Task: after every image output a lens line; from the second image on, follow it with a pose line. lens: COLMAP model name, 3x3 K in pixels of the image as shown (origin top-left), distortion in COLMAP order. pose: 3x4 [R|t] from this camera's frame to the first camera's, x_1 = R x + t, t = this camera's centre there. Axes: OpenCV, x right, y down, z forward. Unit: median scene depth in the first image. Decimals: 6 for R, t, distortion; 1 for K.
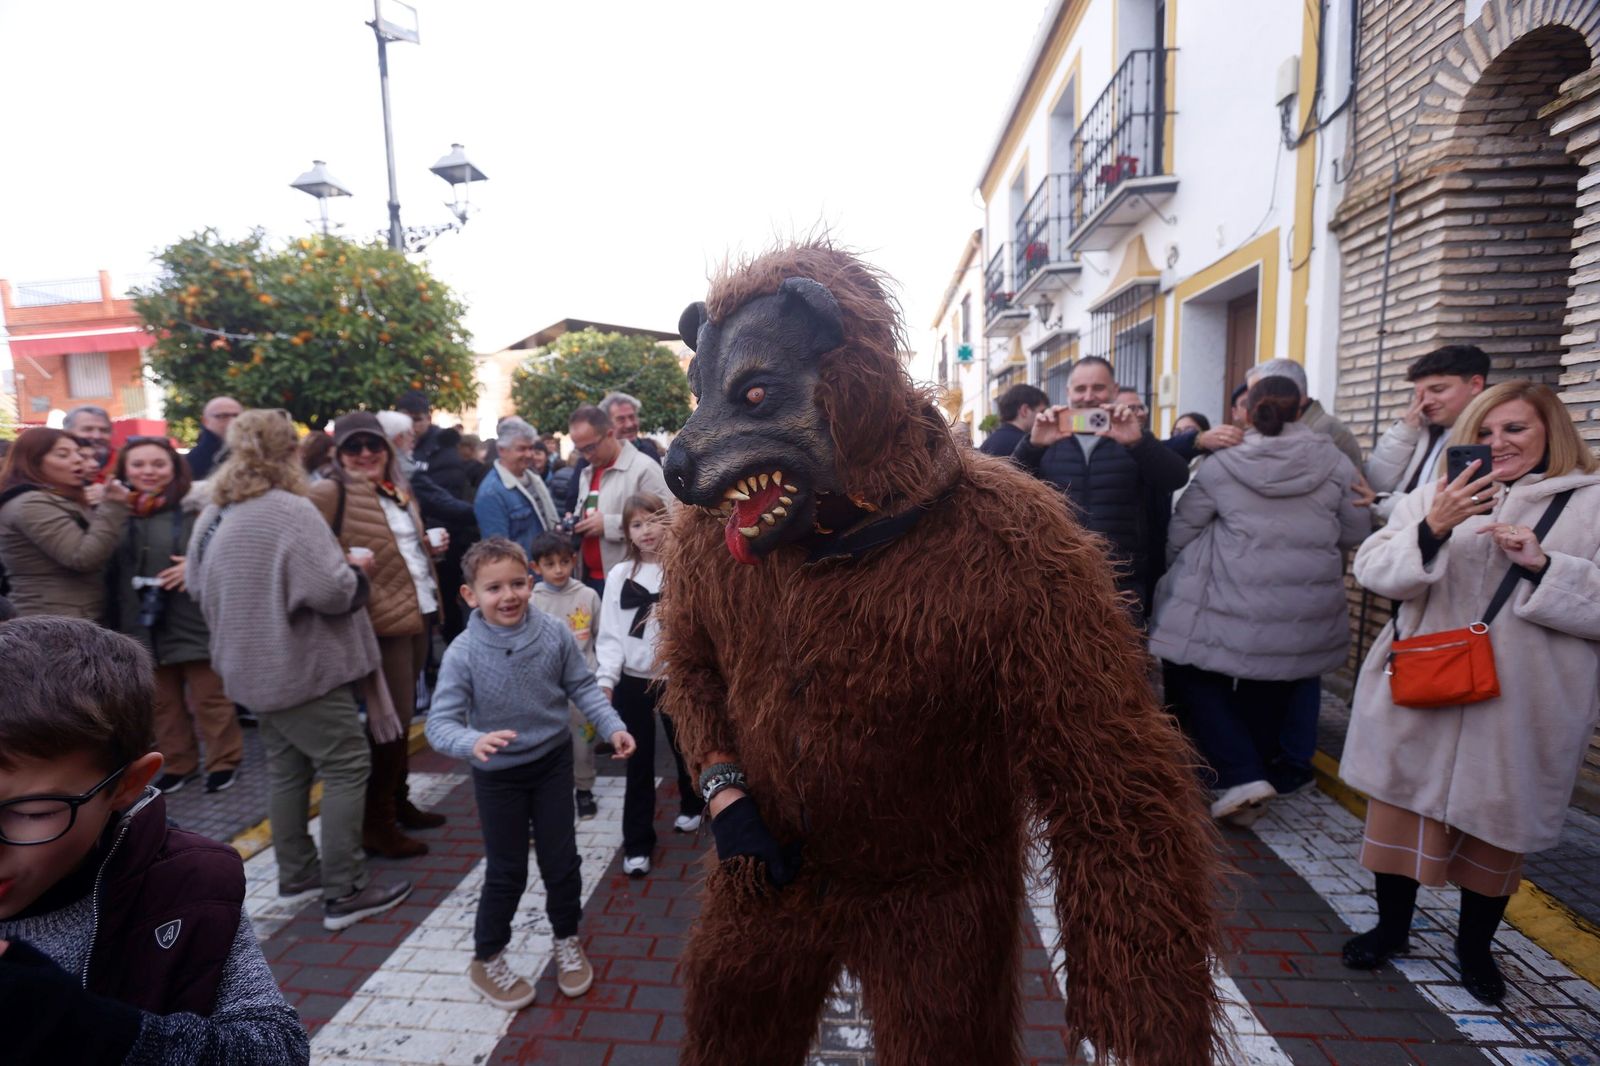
lens RADIAL K [[740.7, 0, 787.6], [0, 740.7, 544.9], [0, 0, 1]] dist [-0.045486, 0.019111]
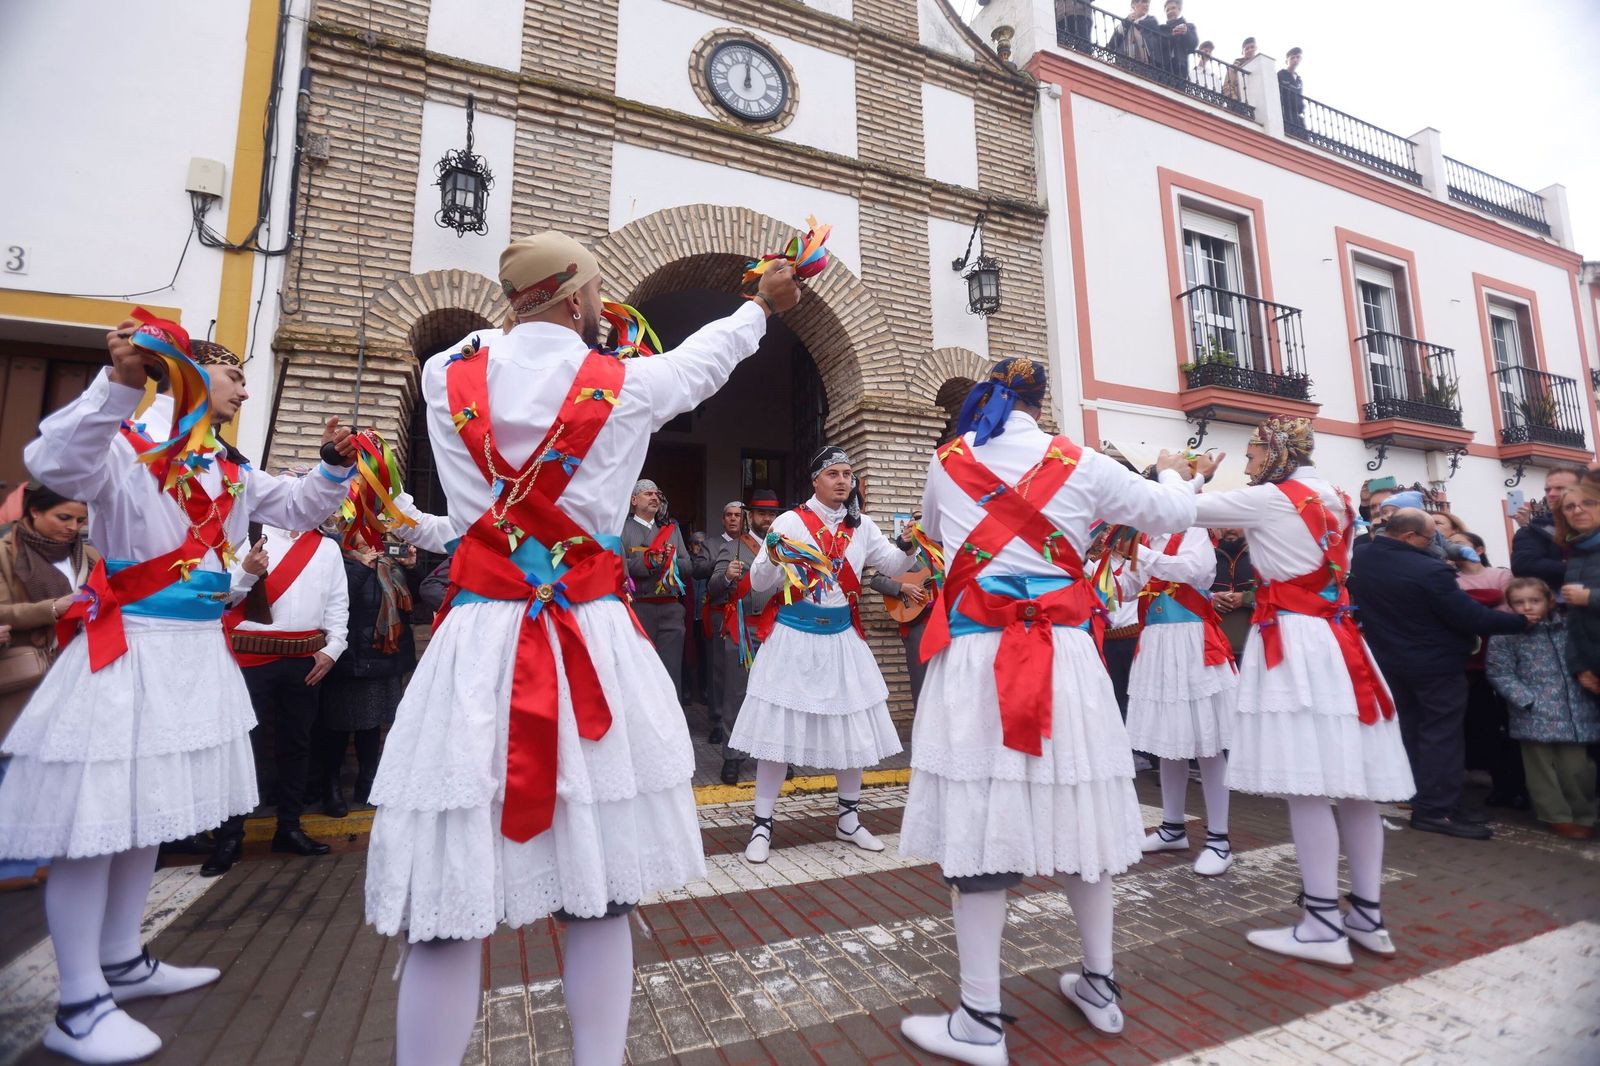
lens RADIAL K [[740.7, 0, 778.1], [0, 740.7, 513.6], [0, 0, 1]] dist [-0.045486, 0.019111]
pose [[-0.446868, 0.155000, 0.881070, -0.413870], [0.108974, 0.986973, -0.118361, 0.015228], [-0.887938, 0.043122, -0.457937, 0.687054]]
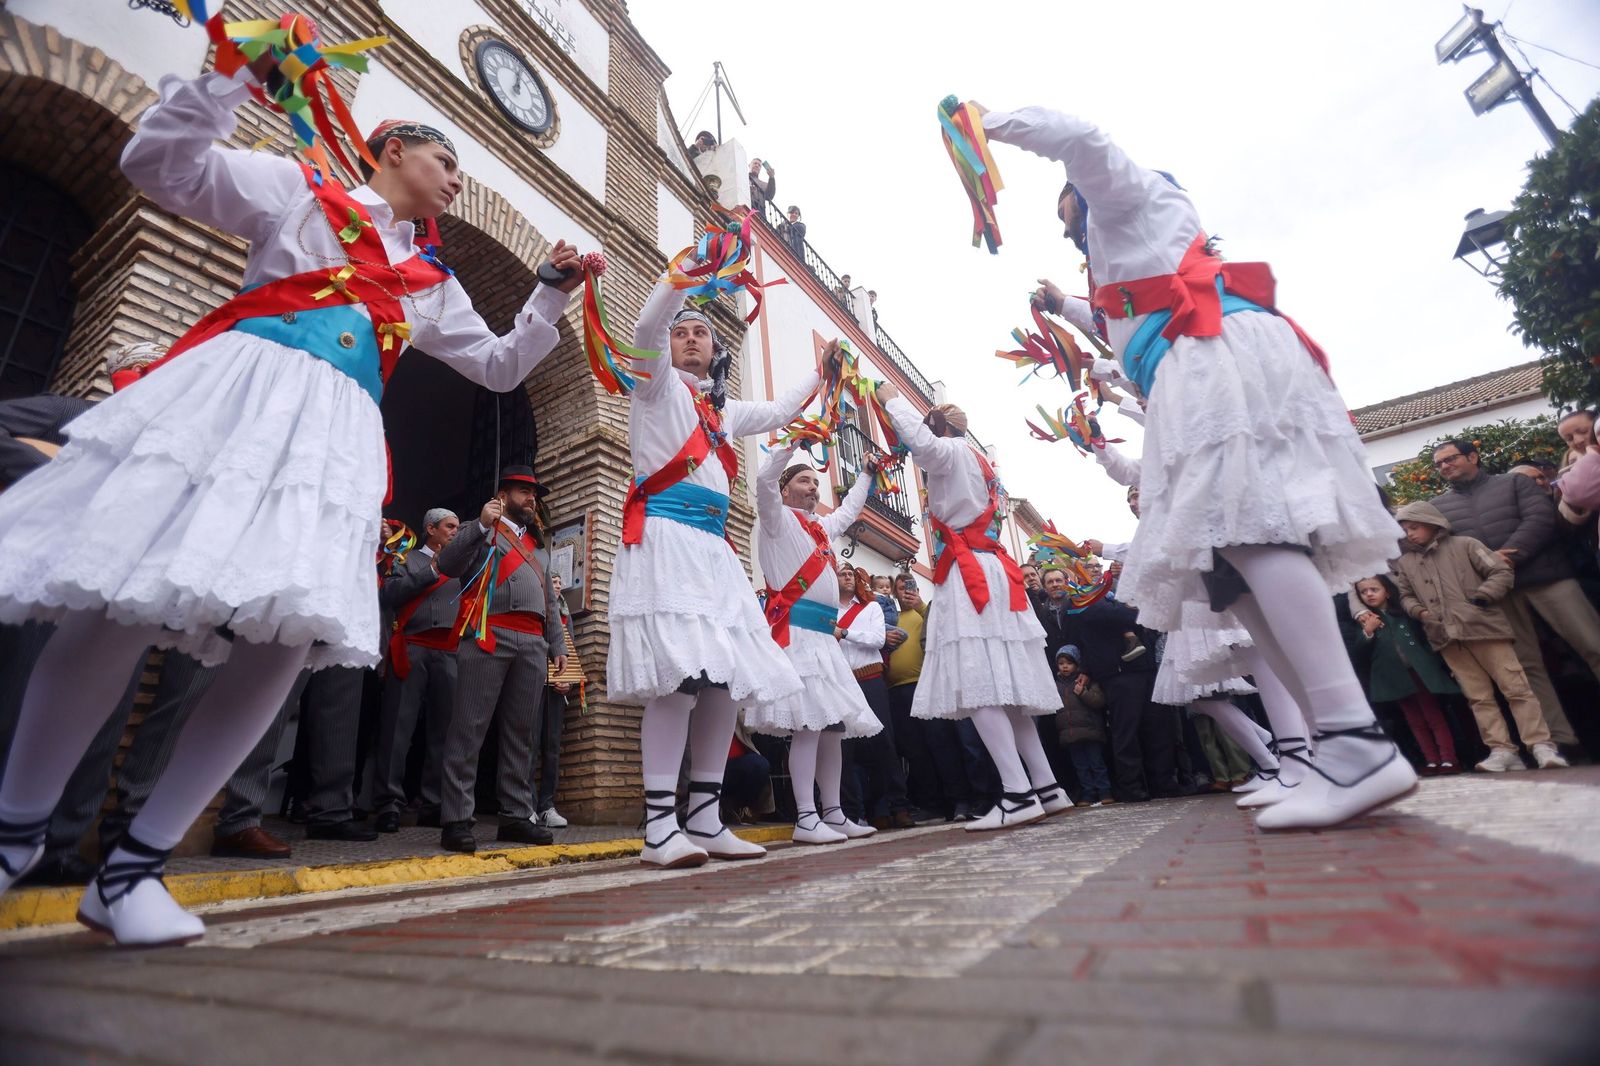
lens RADIAL K [[740.7, 0, 773.8], [0, 740.7, 500.7], [0, 0, 1]] dist [-0.045486, 0.019111]
pose [[-0.890273, 0.263141, 0.371715, -0.045804], [0.142543, 0.936176, -0.321334, 0.190862], [-0.432546, -0.233089, -0.870961, 0.816960]]
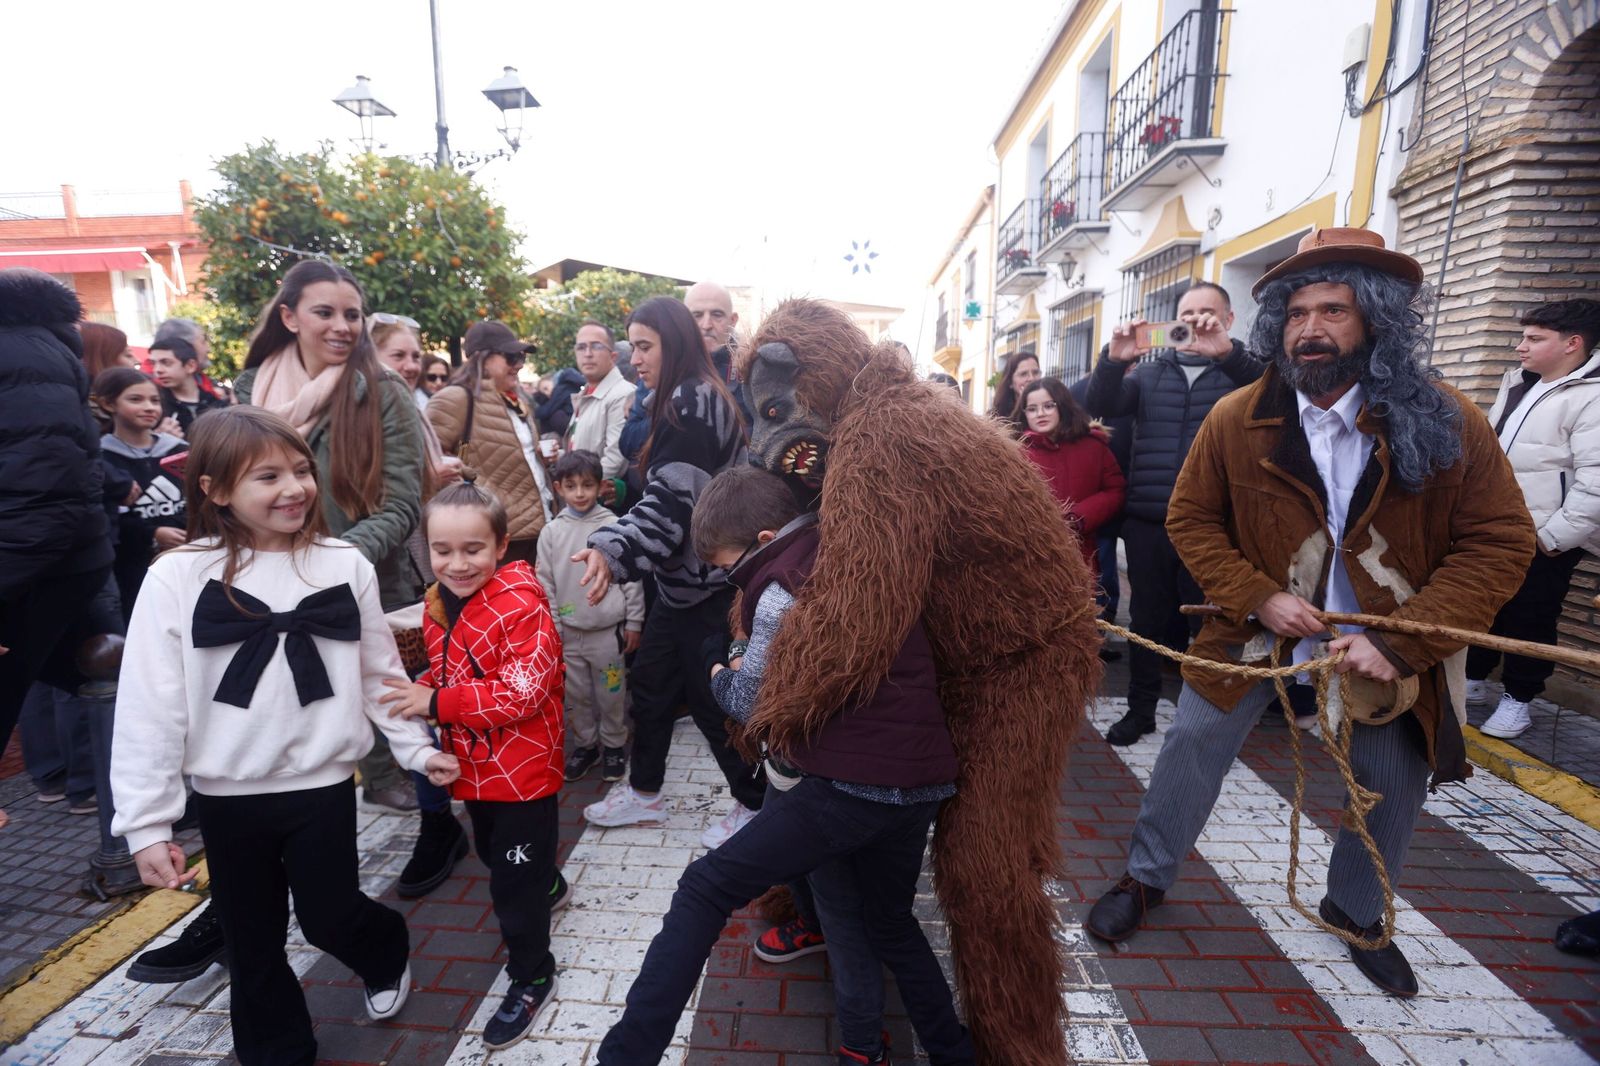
lens RADIAL K [[740.7, 0, 791.6], [0, 740.7, 538.4], [0, 0, 1]] dist [-0.045486, 0.019111]
pose [[0.998648, 0.027618, 0.044042, -0.130660], [-0.029764, 0.998364, 0.048830, 0.031968], [-0.042621, -0.050074, 0.997836, -0.034781]]
